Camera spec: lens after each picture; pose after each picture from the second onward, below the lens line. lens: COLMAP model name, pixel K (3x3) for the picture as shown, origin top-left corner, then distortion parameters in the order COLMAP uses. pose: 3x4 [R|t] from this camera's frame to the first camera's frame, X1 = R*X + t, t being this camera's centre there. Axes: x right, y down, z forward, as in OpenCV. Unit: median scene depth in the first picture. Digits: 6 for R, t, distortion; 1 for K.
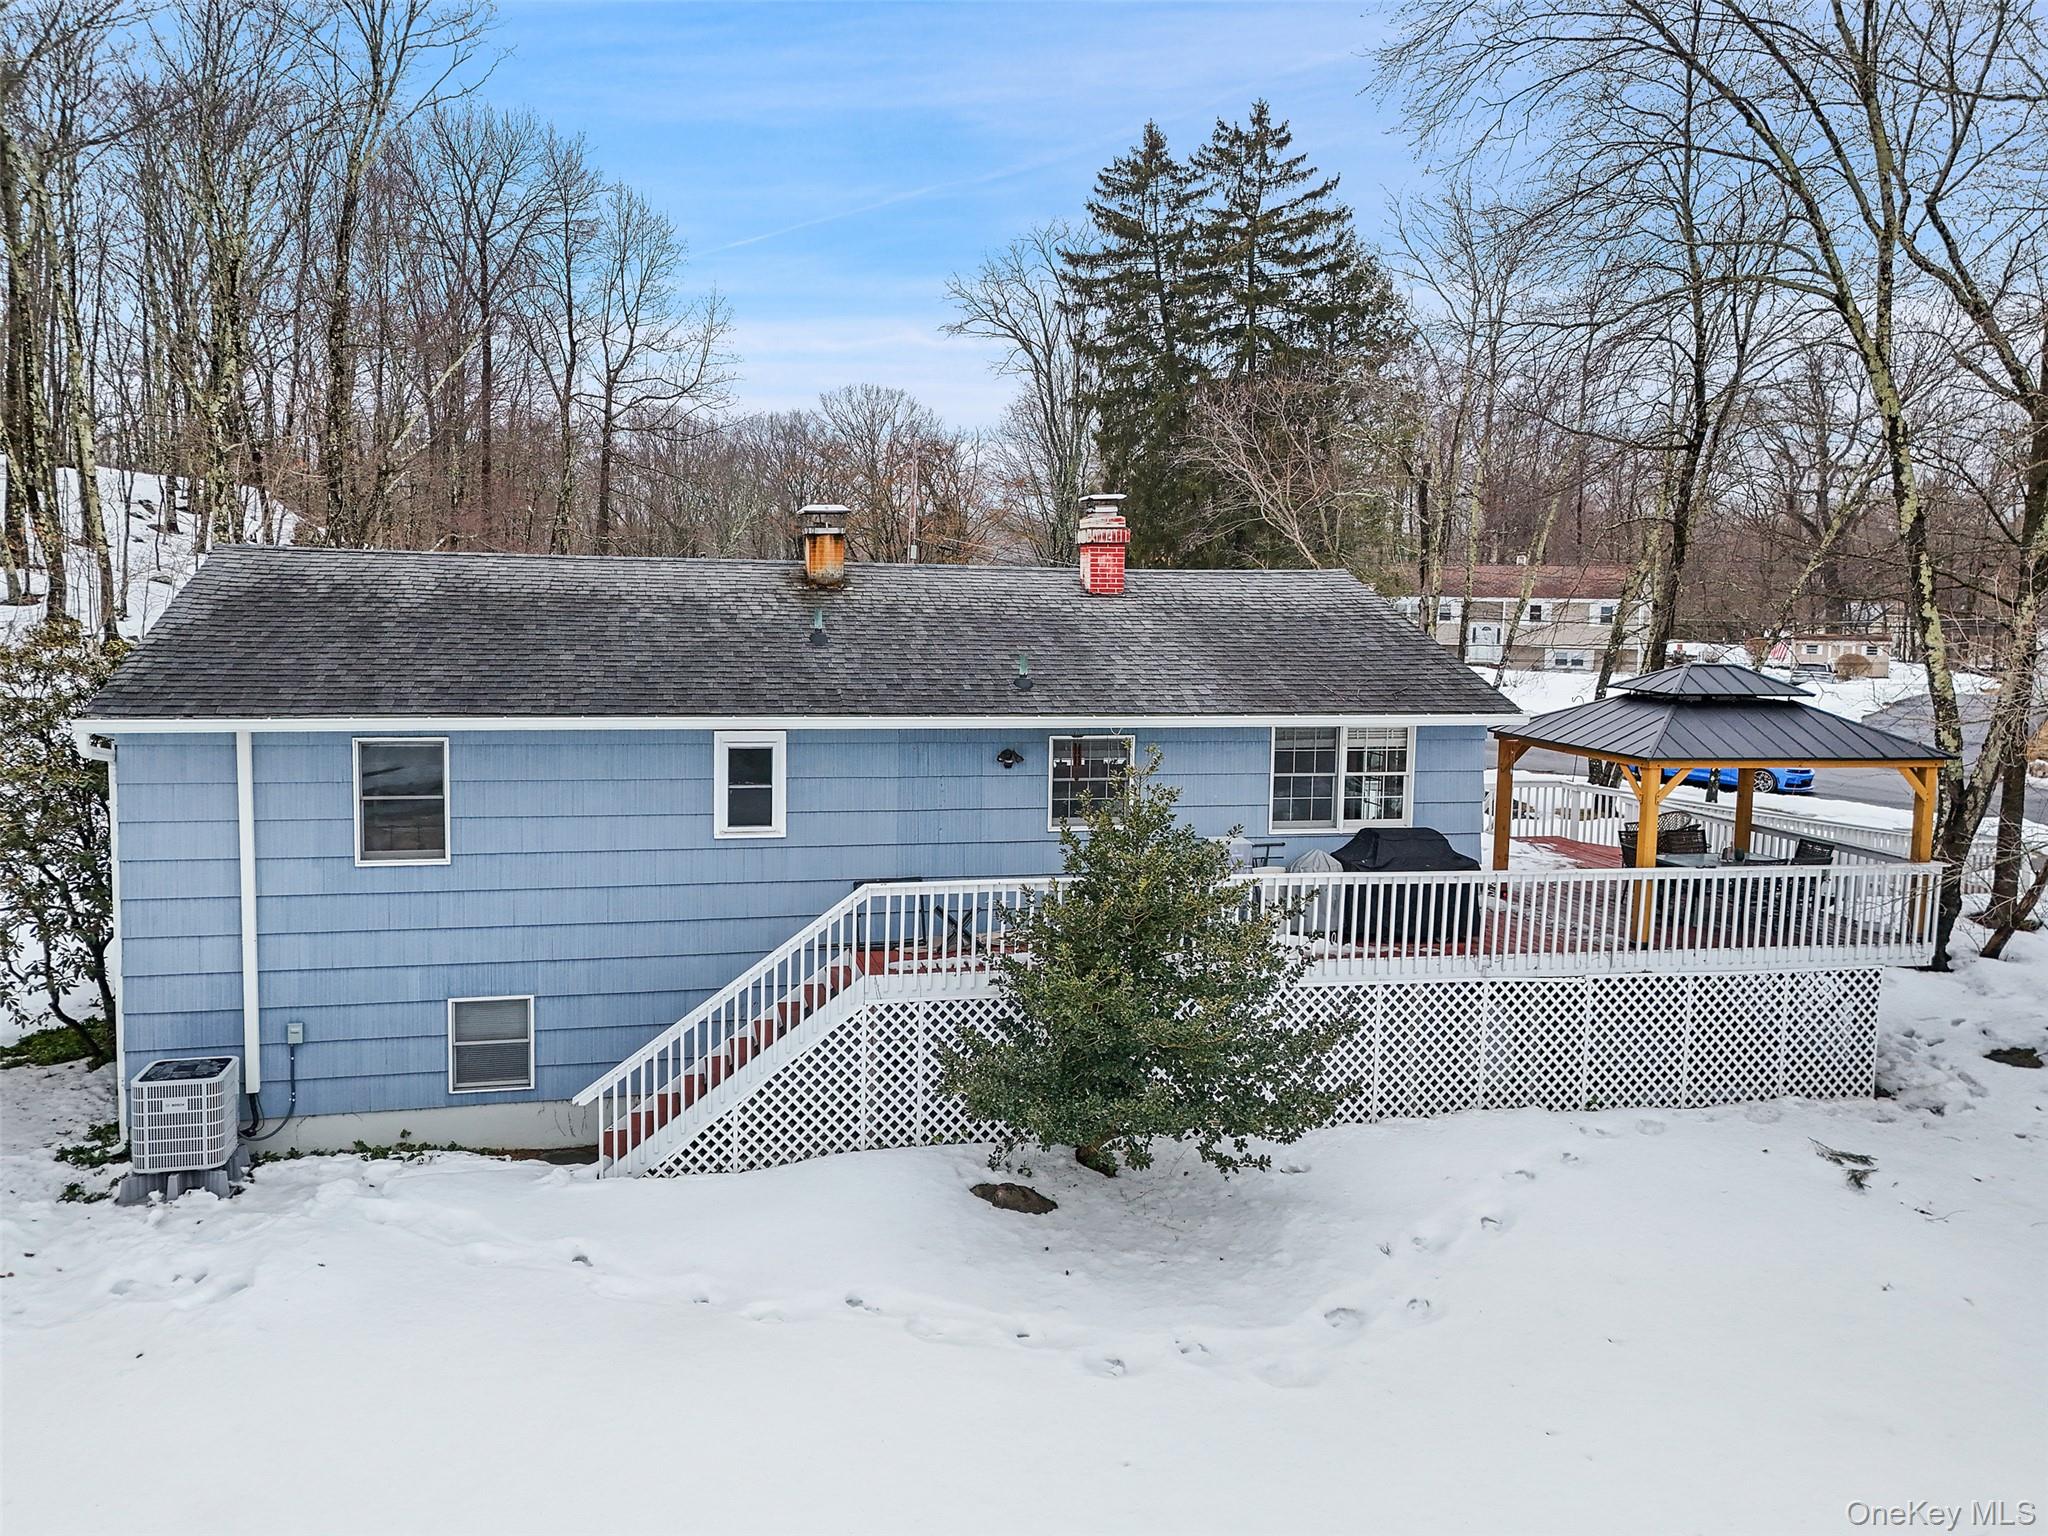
lens RADIAL K [[1527.3, 0, 1026.3], [0, 1527.3, 722.7], [0, 0, 1]] dist [0.065176, -0.071782]
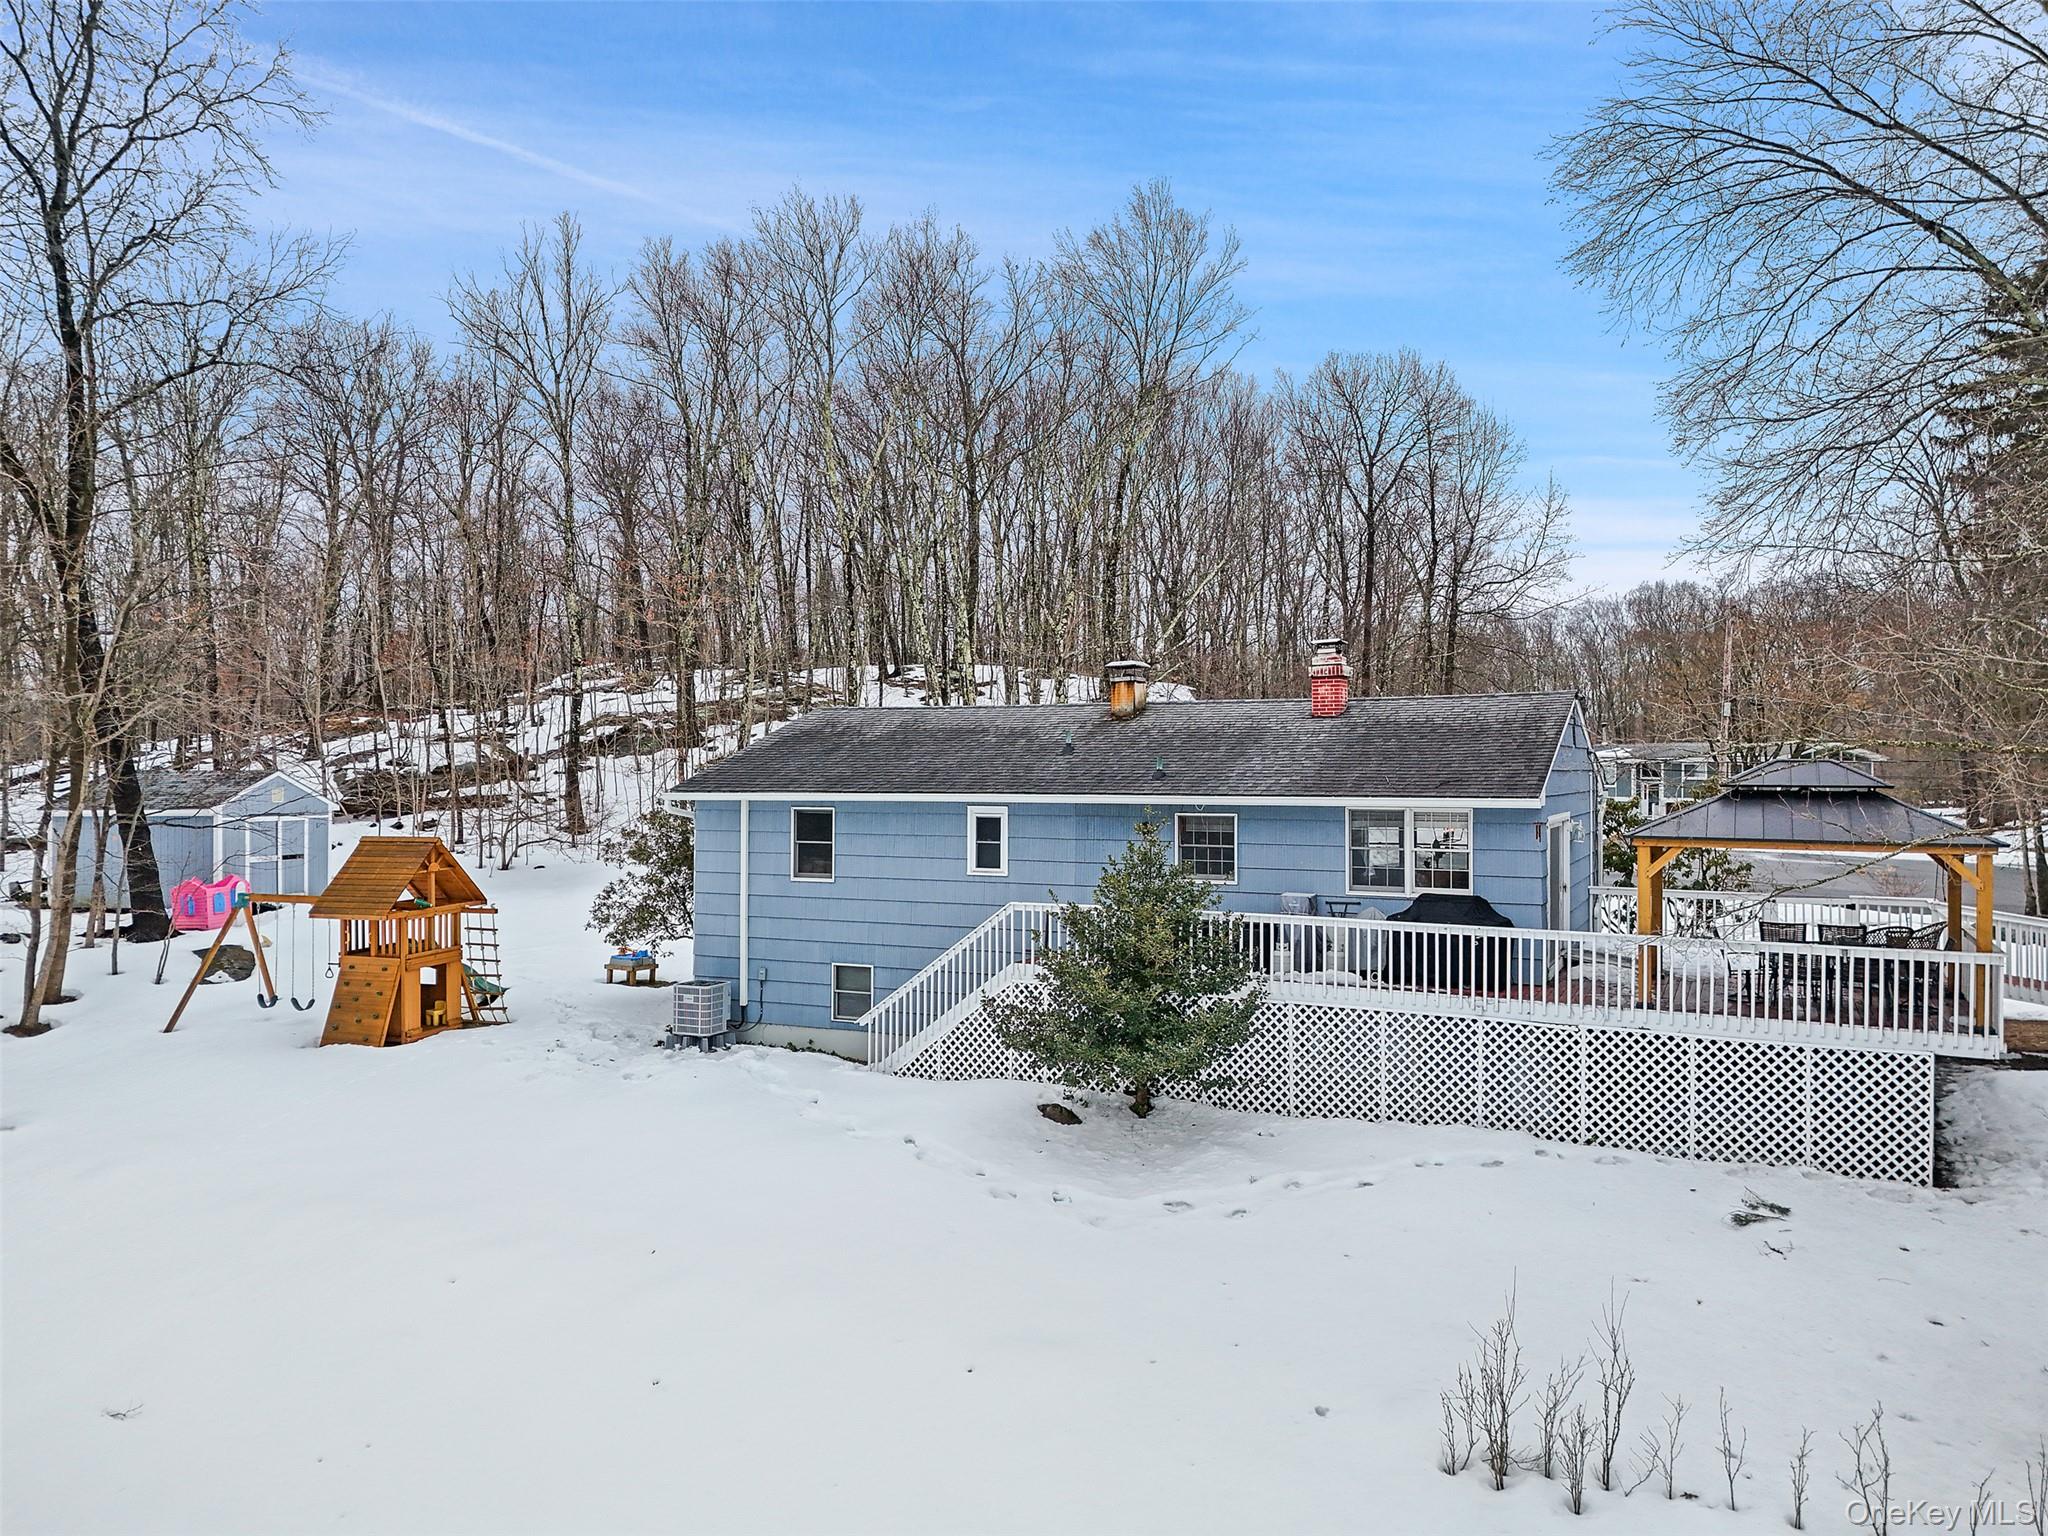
lens RADIAL K [[1527.3, 0, 1041.7], [0, 1527.3, 762.2], [0, 0, 1]] dist [0.065176, -0.071782]
pose [[0.778725, -0.019607, -0.627059, 0.818859], [-0.042179, 0.995614, -0.083512, 0.086882], [0.625946, 0.091482, 0.774483, -0.164435]]
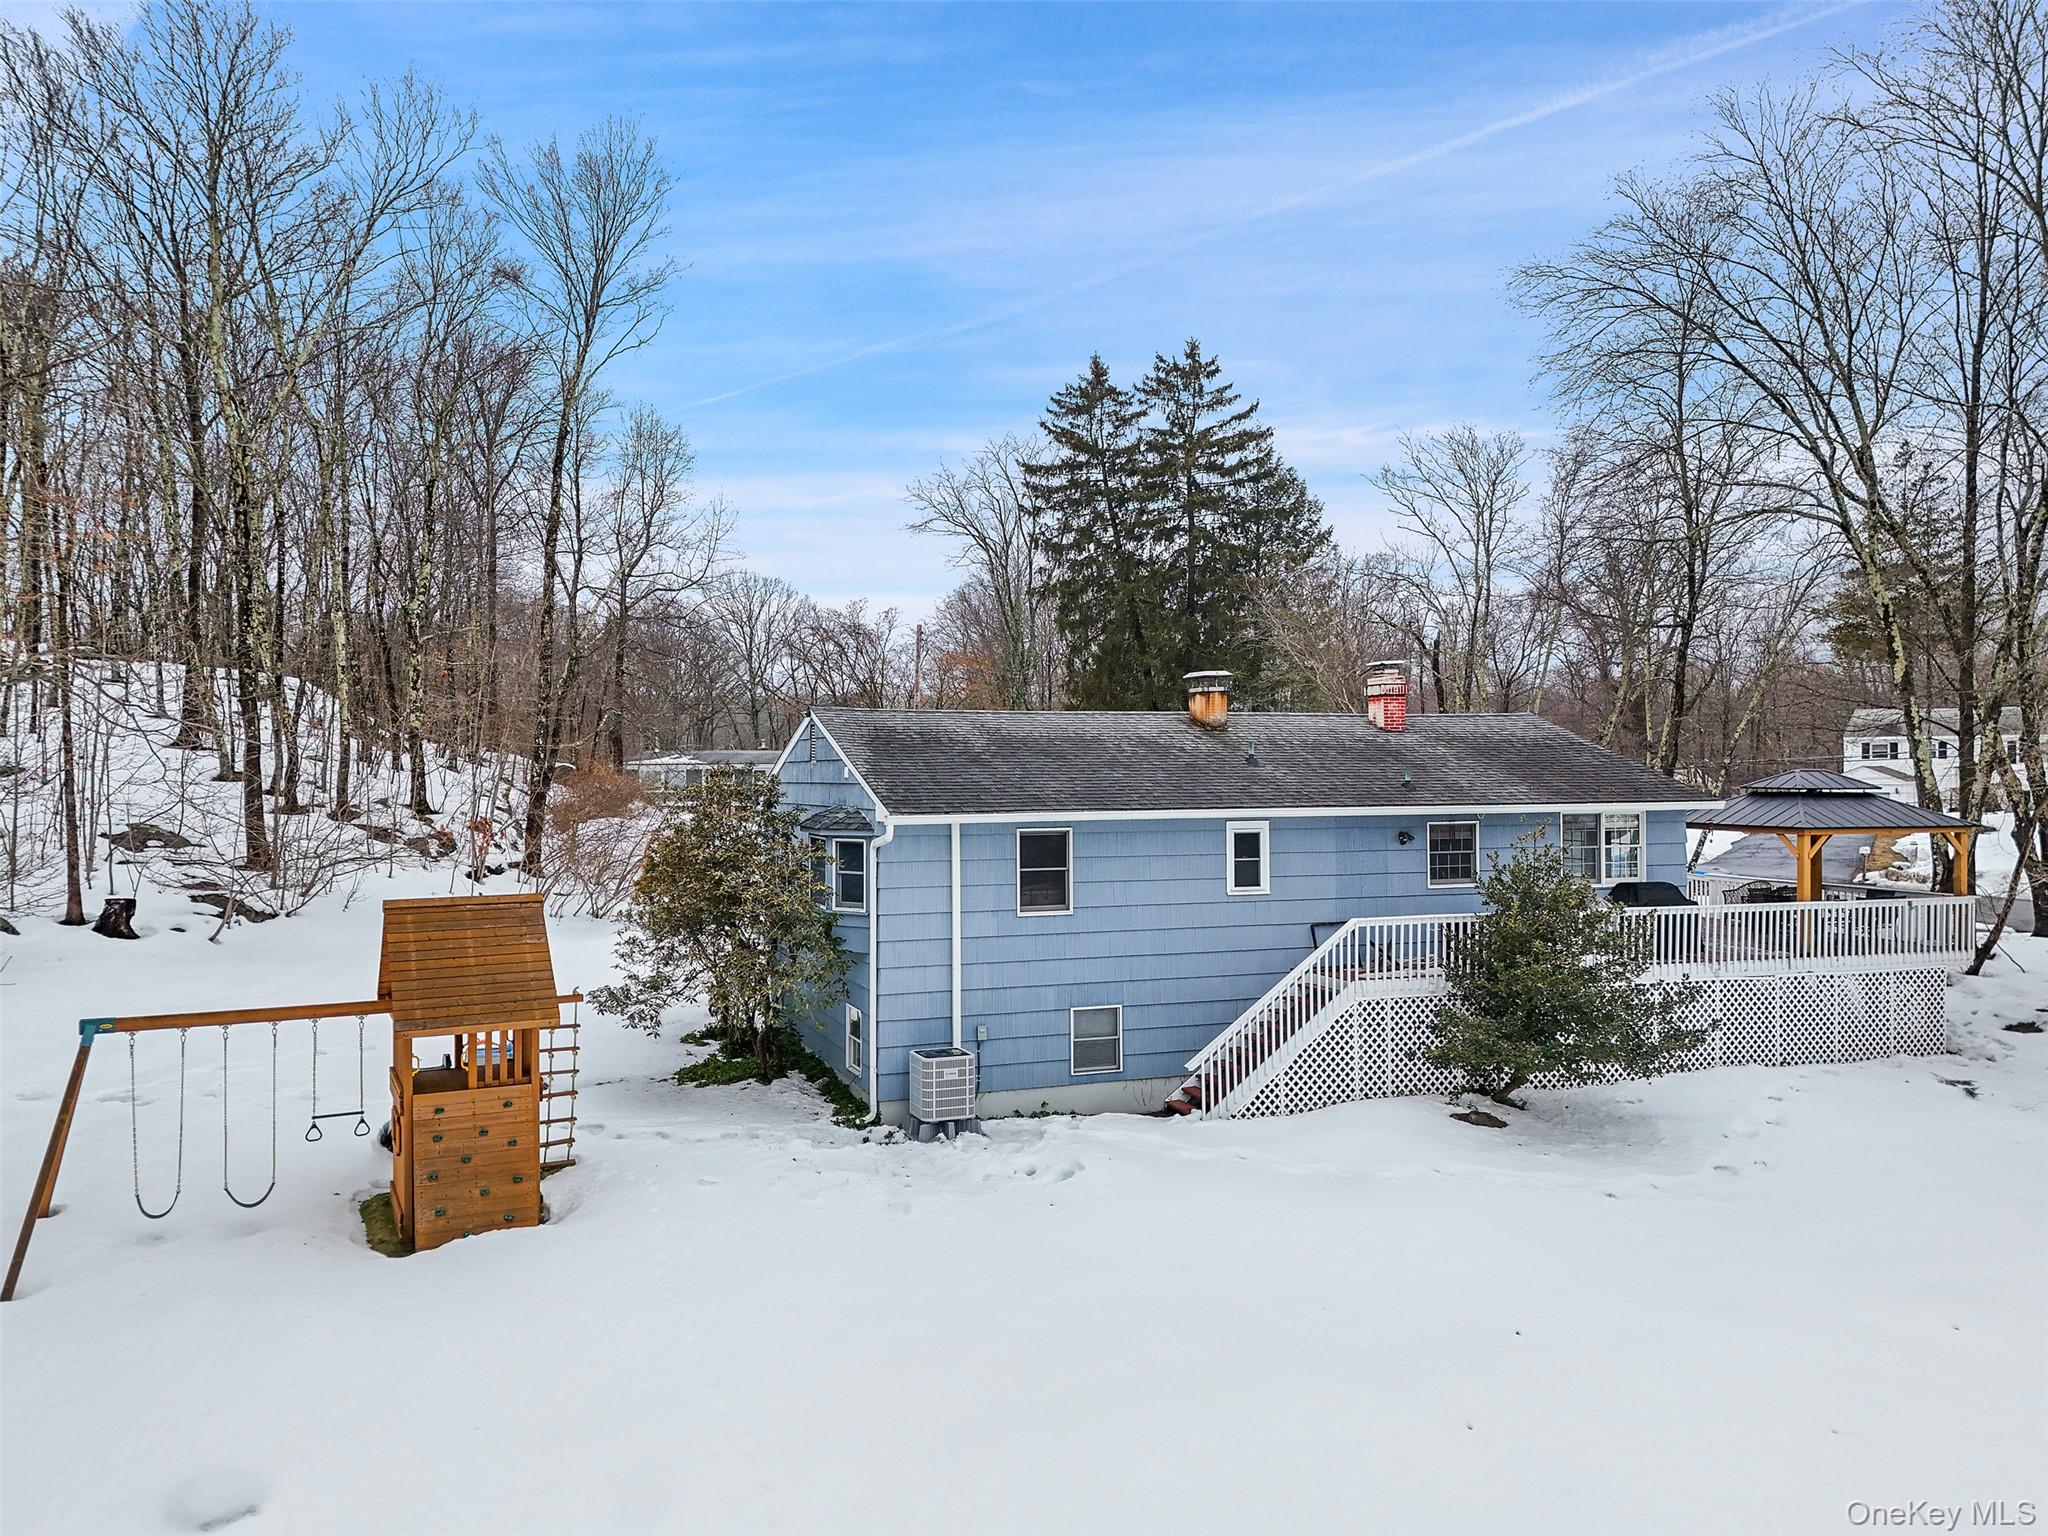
lens RADIAL K [[1527.3, 0, 1004.7], [0, 1527.3, 756.1], [0, 0, 1]] dist [0.065176, -0.071782]
pose [[0.991058, -0.020238, 0.131889, -0.594407], [0.032848, 0.995017, -0.094143, 0.072928], [-0.129326, 0.097634, 0.986784, -0.418031]]
